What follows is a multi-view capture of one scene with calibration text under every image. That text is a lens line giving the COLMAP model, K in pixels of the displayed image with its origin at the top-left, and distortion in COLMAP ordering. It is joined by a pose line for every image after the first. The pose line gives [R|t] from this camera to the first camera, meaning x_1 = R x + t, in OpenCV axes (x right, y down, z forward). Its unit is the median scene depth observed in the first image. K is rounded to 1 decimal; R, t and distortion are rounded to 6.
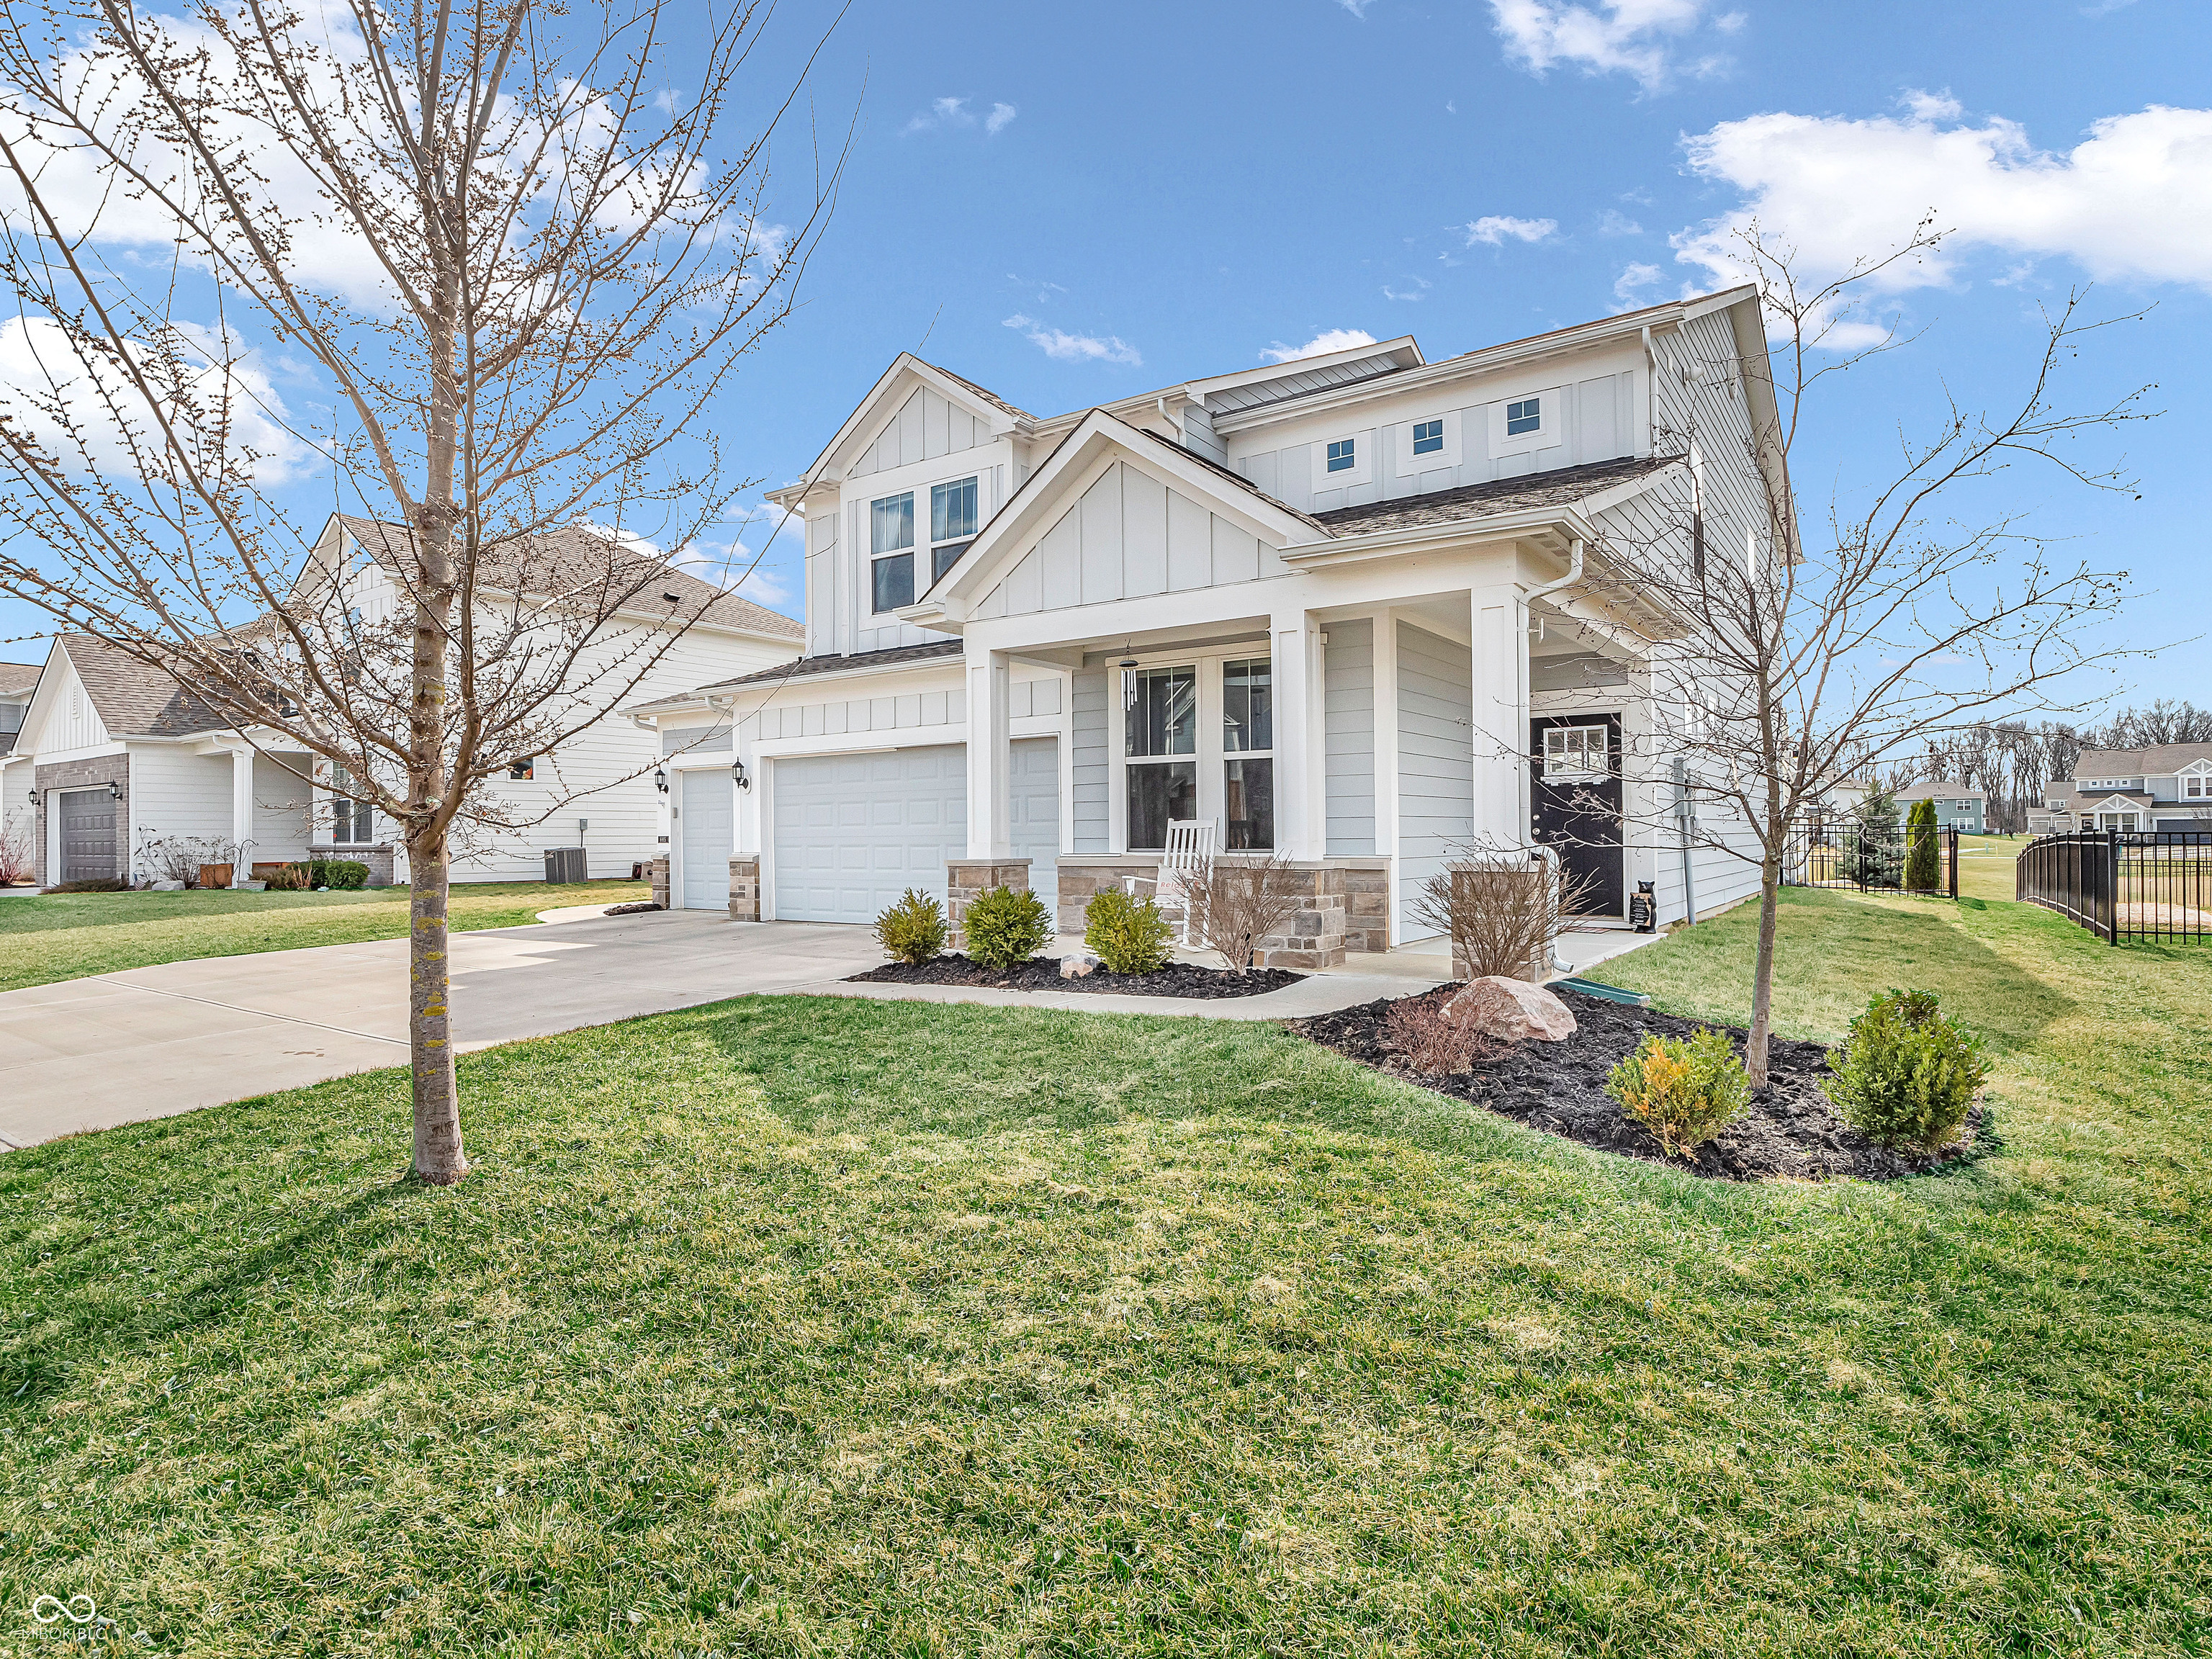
lens RADIAL K [[1169.4, 0, 1106.0], [0, 1169.4, 829.5], [0, 0, 1]] dist [0.024768, 0.000067]
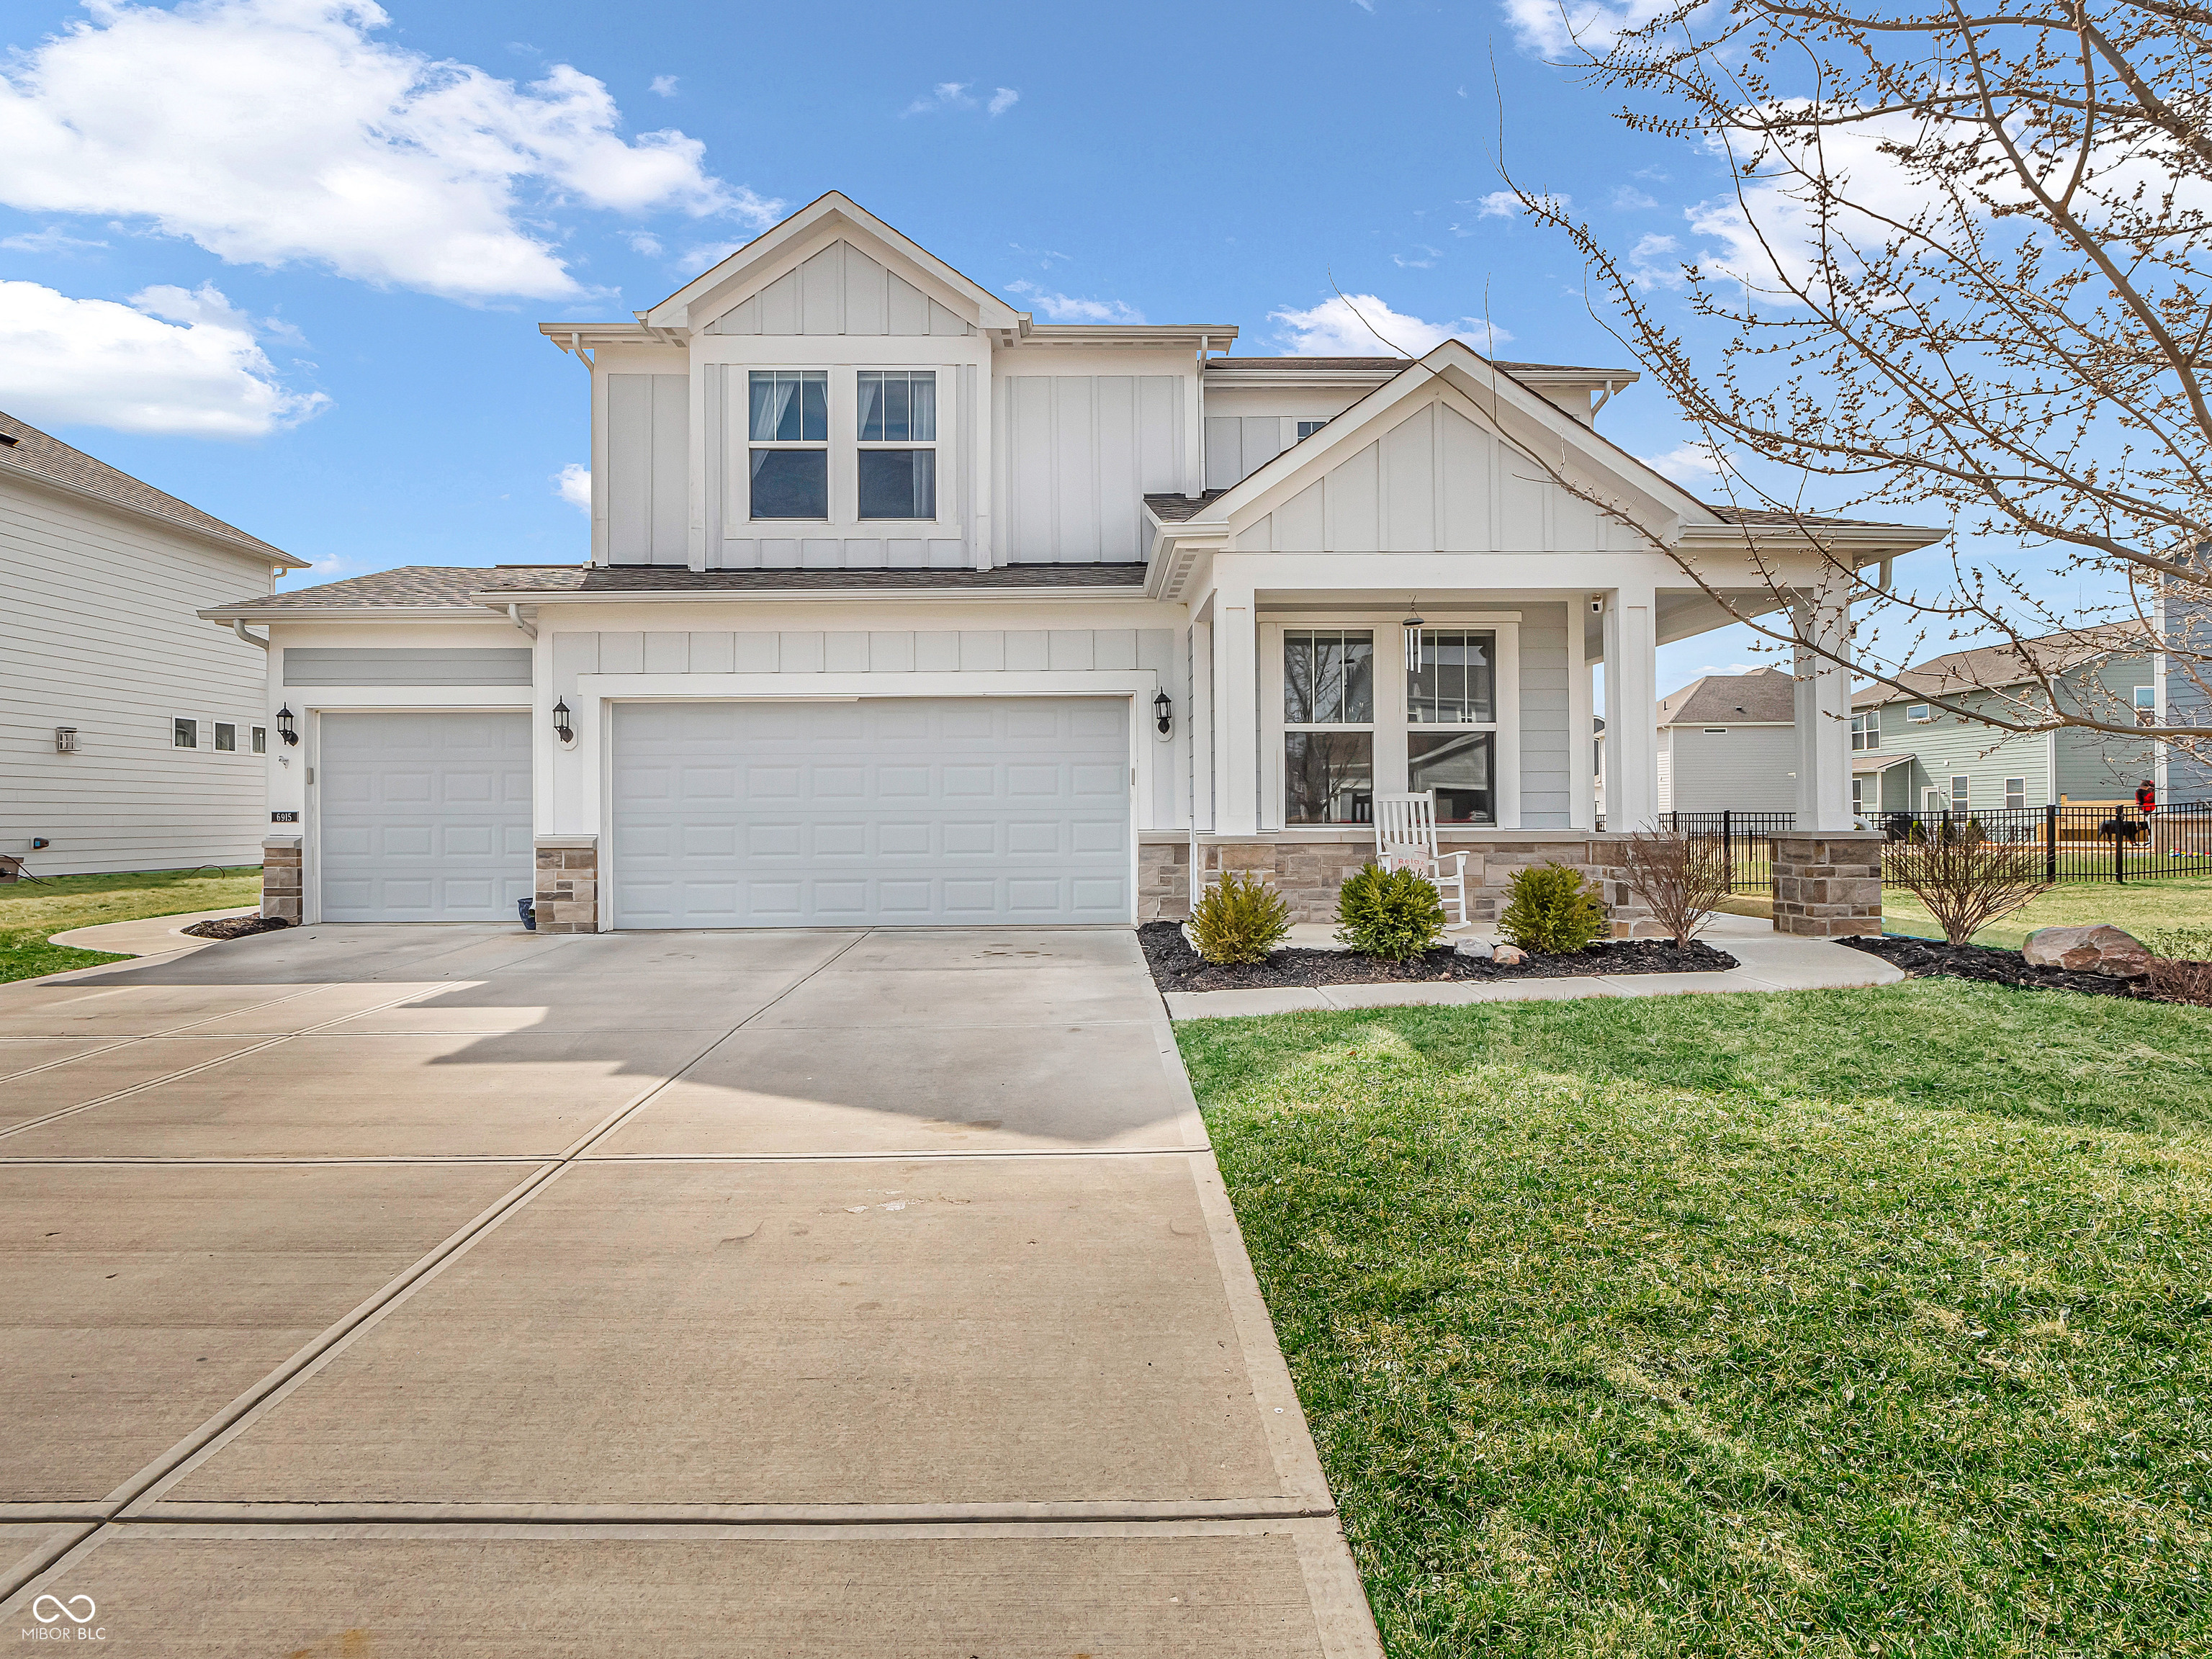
lens RADIAL K [[1148.7, 0, 1096.8], [0, 1148.7, 814.0], [0, 0, 1]] dist [0.001582, 0.000137]
pose [[0.807270, 0.004453, 0.590165, -0.634139], [-0.003160, 0.999990, -0.003223, 0.011997], [-0.590174, 0.000737, 0.807276, 0.371468]]
